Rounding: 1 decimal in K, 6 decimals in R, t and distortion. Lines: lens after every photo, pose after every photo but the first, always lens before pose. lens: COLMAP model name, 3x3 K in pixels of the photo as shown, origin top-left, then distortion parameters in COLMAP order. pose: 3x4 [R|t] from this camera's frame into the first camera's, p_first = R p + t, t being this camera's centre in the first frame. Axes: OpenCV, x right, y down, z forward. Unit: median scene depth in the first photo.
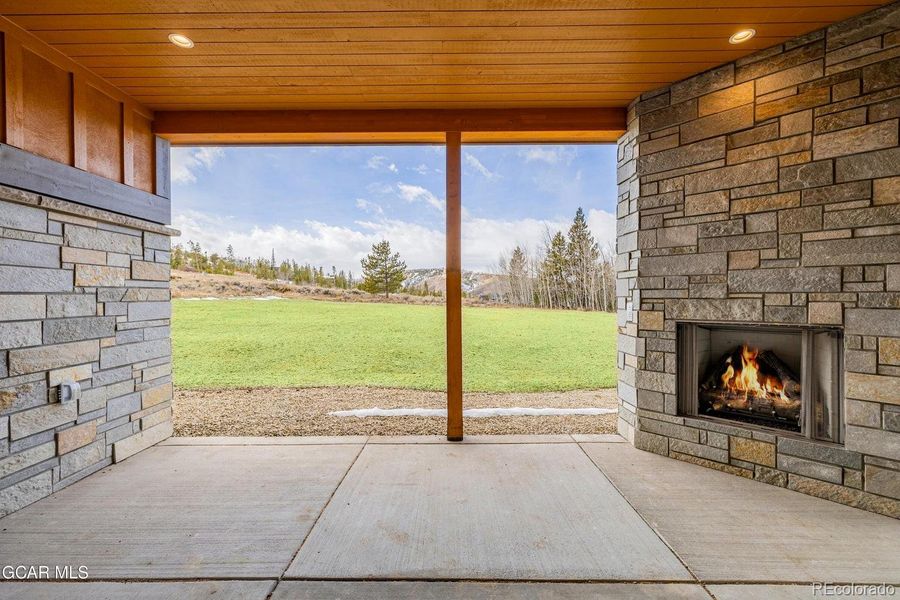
lens RADIAL K [[381.1, 0, 451.0], [0, 381.1, 297.8], [0, 0, 1]] dist [0.002348, 0.000198]
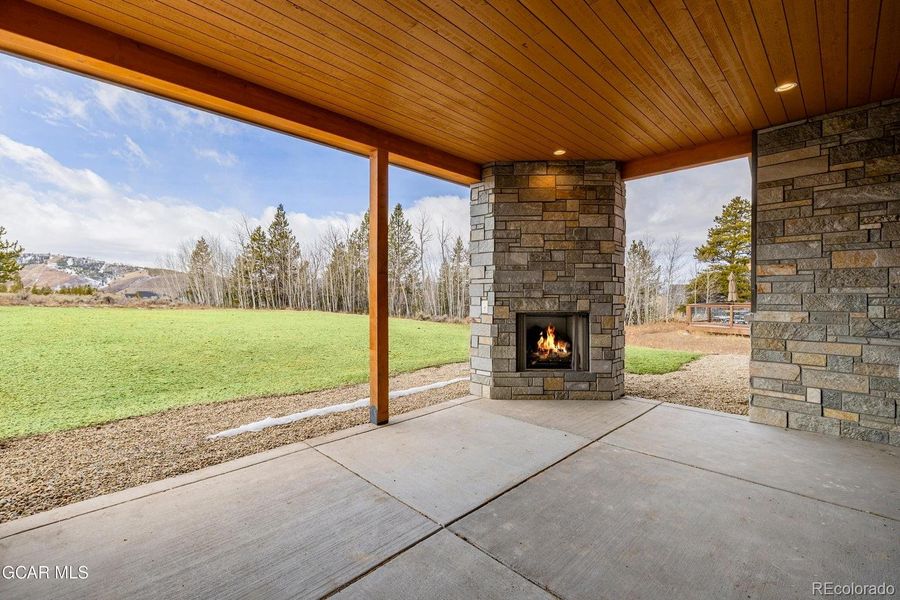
lens RADIAL K [[381.1, 0, 450.3], [0, 381.1, 296.2], [0, 0, 1]] dist [0.002348, 0.000198]
pose [[0.716296, 0.001971, 0.697794, -0.673708], [-0.000287, 0.999997, -0.002530, -0.000770], [-0.697797, 0.001612, 0.716294, 0.056501]]
